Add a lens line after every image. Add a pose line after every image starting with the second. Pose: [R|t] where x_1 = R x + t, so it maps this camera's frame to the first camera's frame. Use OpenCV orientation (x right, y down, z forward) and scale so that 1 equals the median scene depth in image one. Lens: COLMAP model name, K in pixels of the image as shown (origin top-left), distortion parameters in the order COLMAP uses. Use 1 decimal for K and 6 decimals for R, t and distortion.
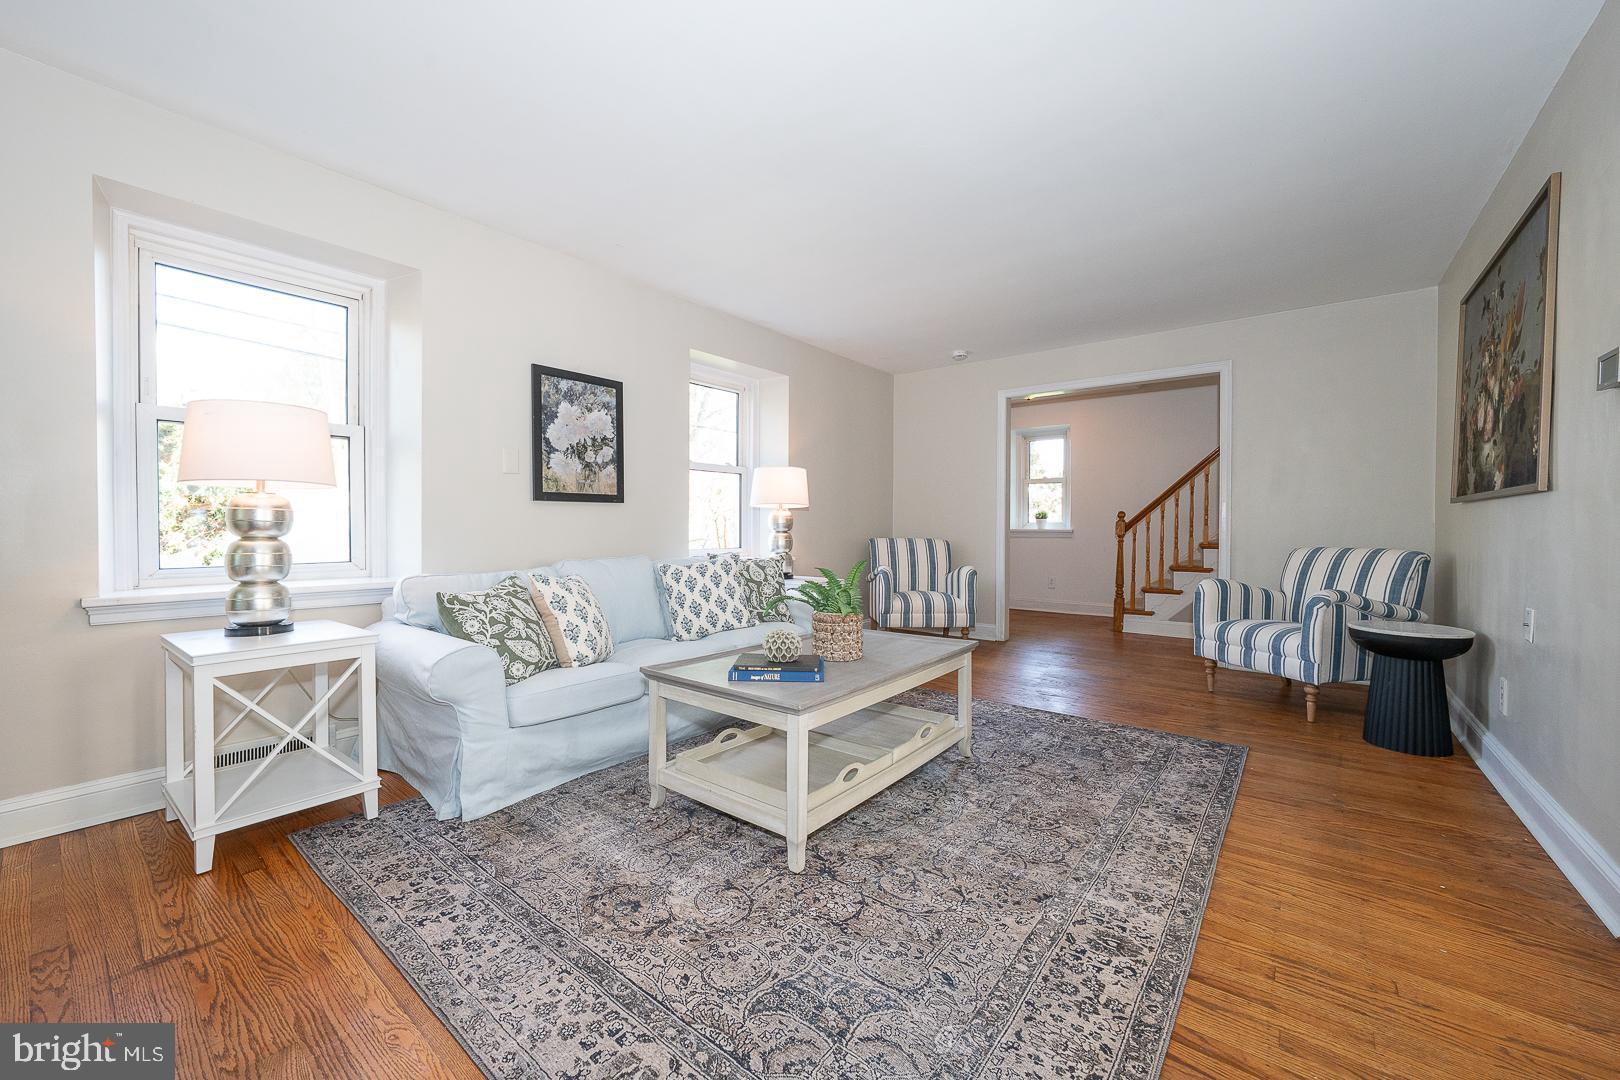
lens RADIAL K [[627.0, 0, 810.0], [0, 627.0, 532.4], [0, 0, 1]] dist [-0.014428, 0.006986]
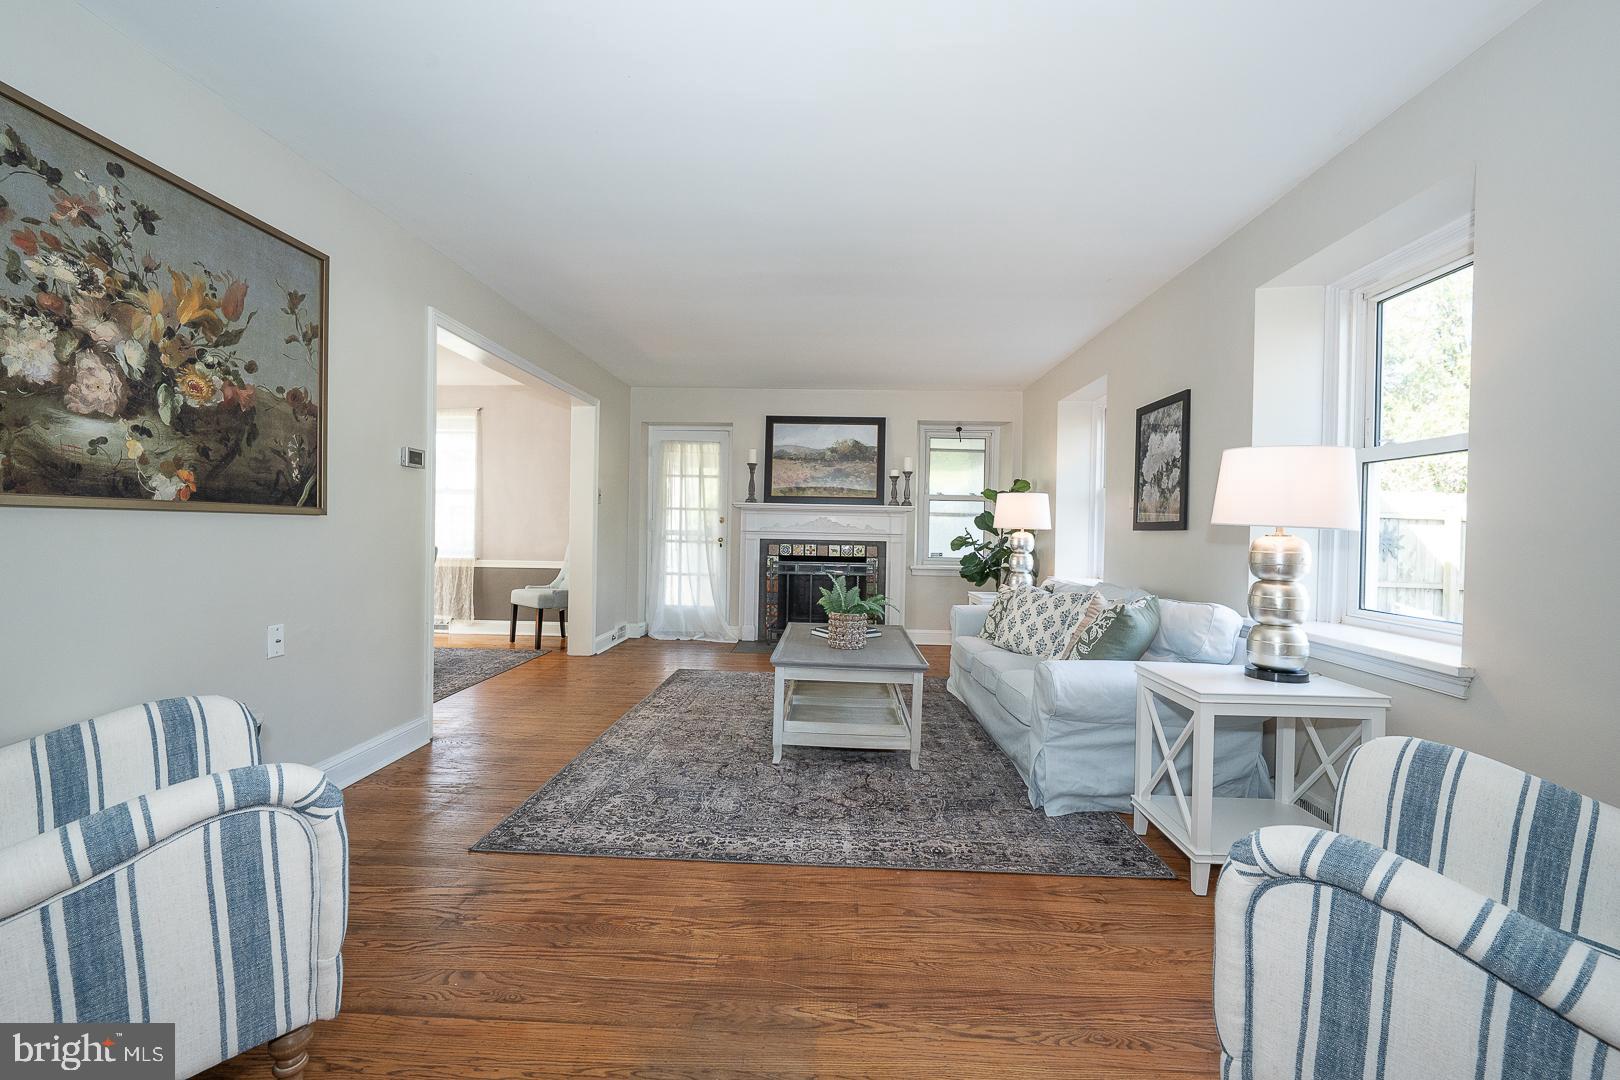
lens RADIAL K [[662.7, 0, 810.0], [0, 662.7, 540.0], [0, 0, 1]] dist [-0.000333, 0.000171]
pose [[-0.807359, -0.007882, -0.590008, 0.836348], [-0.025939, 0.999418, 0.022143, -0.051776], [0.589490, 0.033182, -0.807094, 1.847223]]
